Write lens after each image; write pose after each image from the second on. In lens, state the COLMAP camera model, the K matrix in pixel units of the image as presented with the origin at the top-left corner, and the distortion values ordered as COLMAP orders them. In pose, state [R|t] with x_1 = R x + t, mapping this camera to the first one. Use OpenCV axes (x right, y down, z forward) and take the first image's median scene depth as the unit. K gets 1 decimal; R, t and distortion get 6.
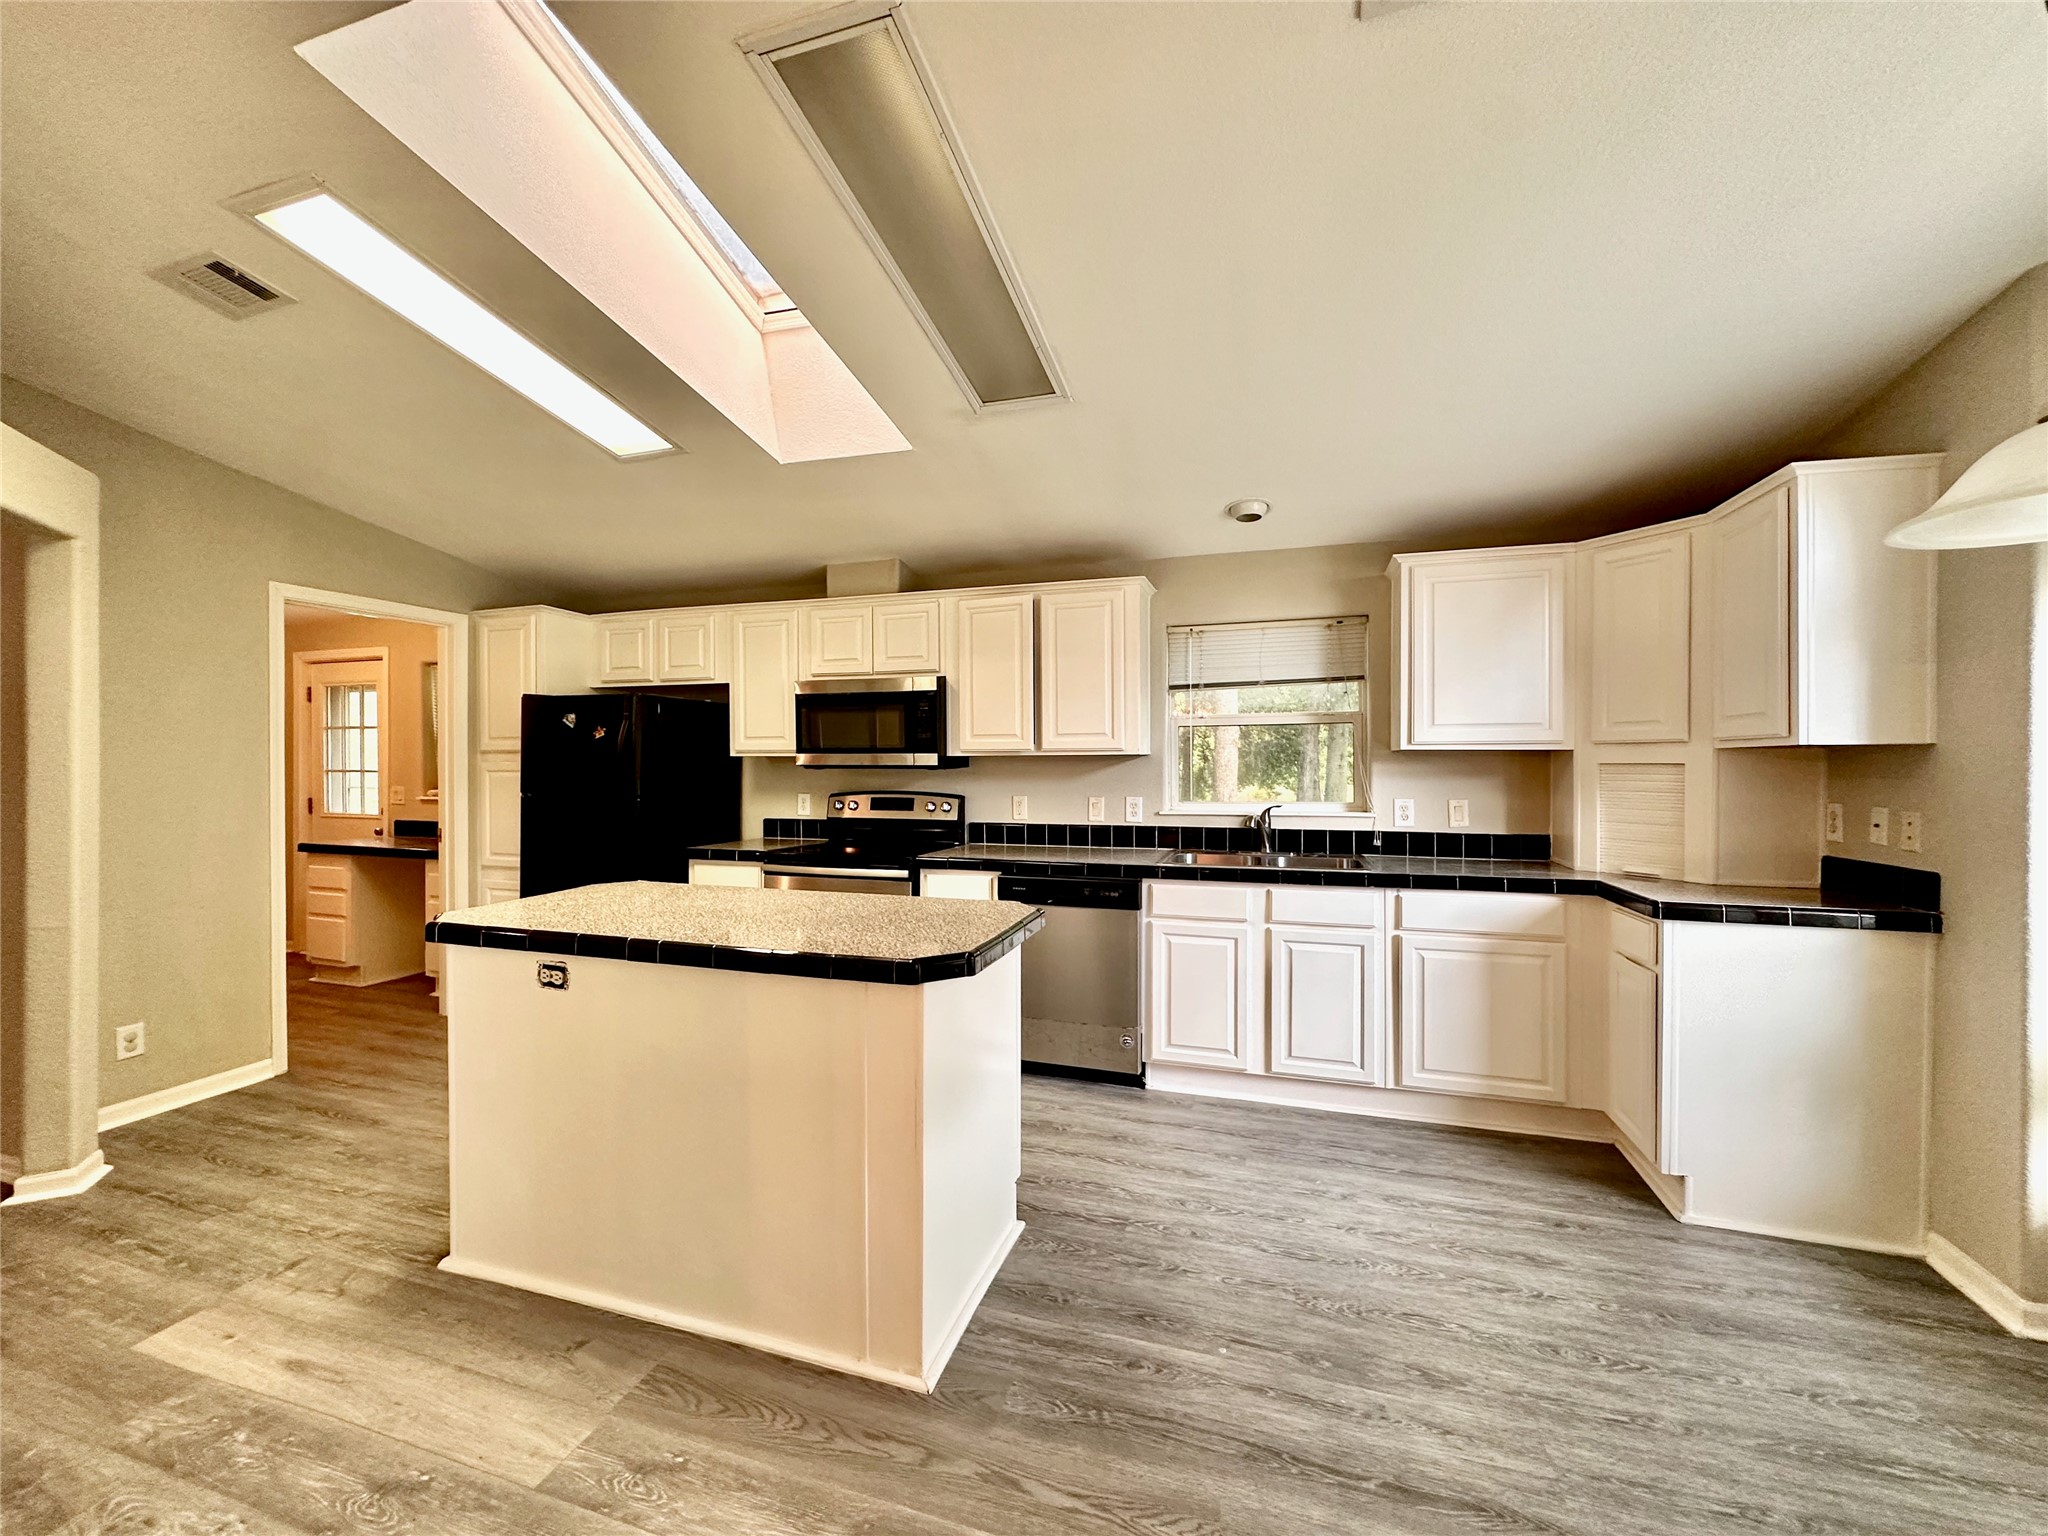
lens RADIAL K [[811.8, 0, 1018.9], [0, 811.8, 762.7], [0, 0, 1]] dist [-0.001484, 0.000464]
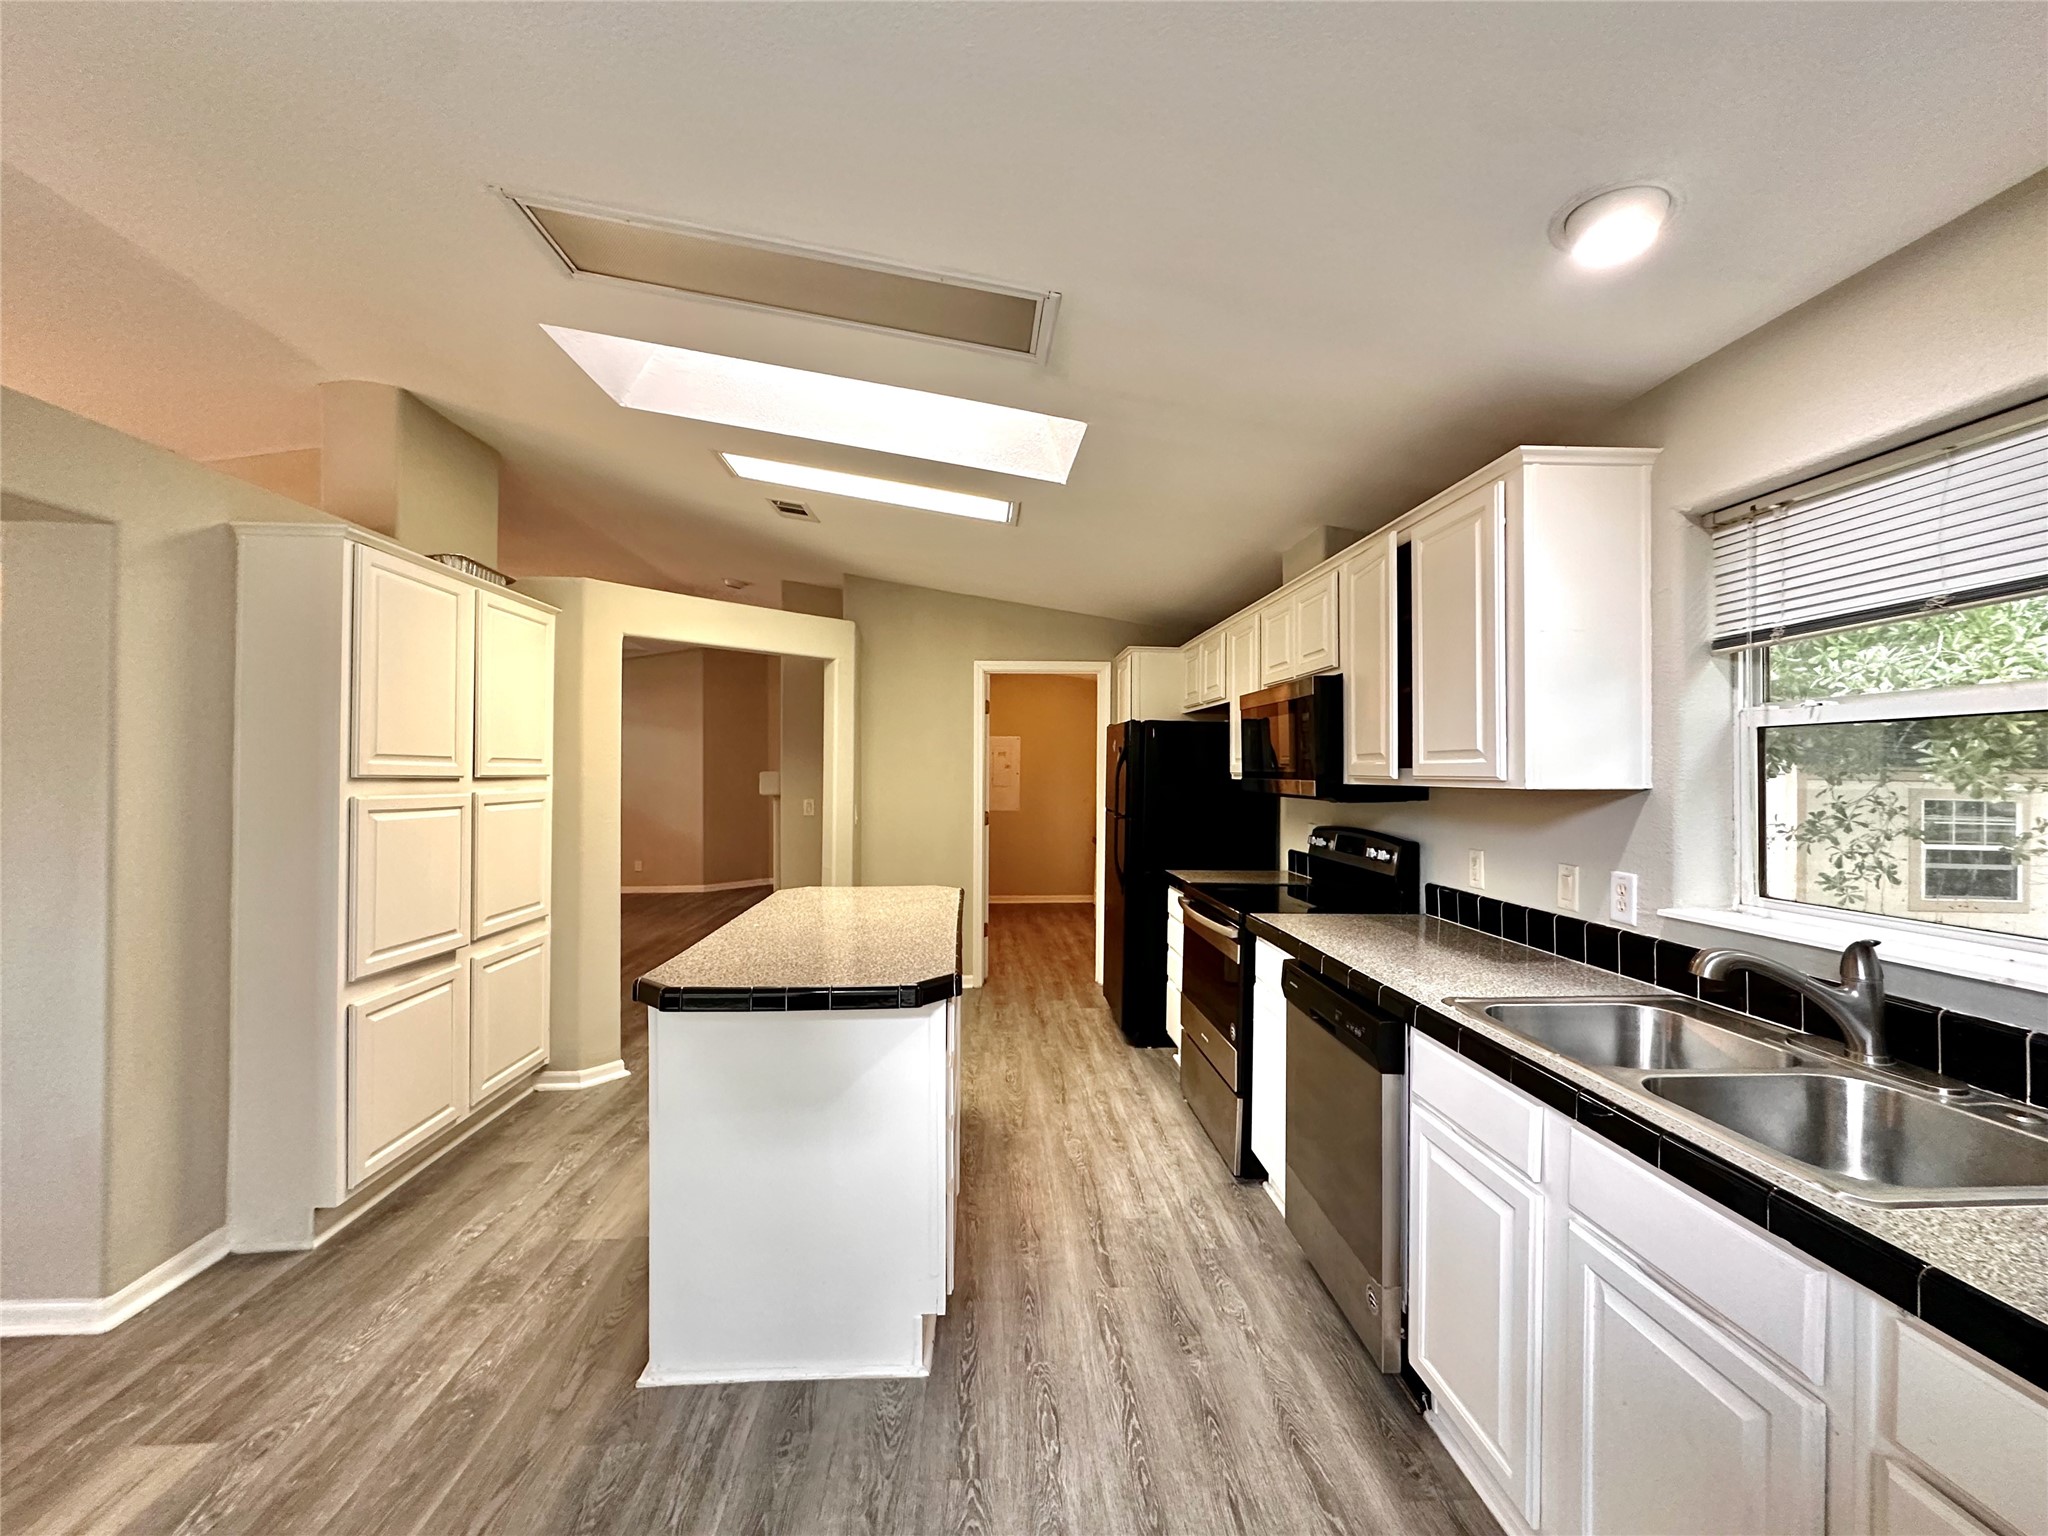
lens RADIAL K [[818.5, 0, 1017.8], [0, 818.5, 764.8], [0, 0, 1]] dist [-0.000371, 0.000220]
pose [[0.371051, -0.002358, -0.928609, 0.498664], [-0.014982, 0.999851, -0.008526, -0.015335], [0.928492, 0.017076, 0.370961, 0.491261]]
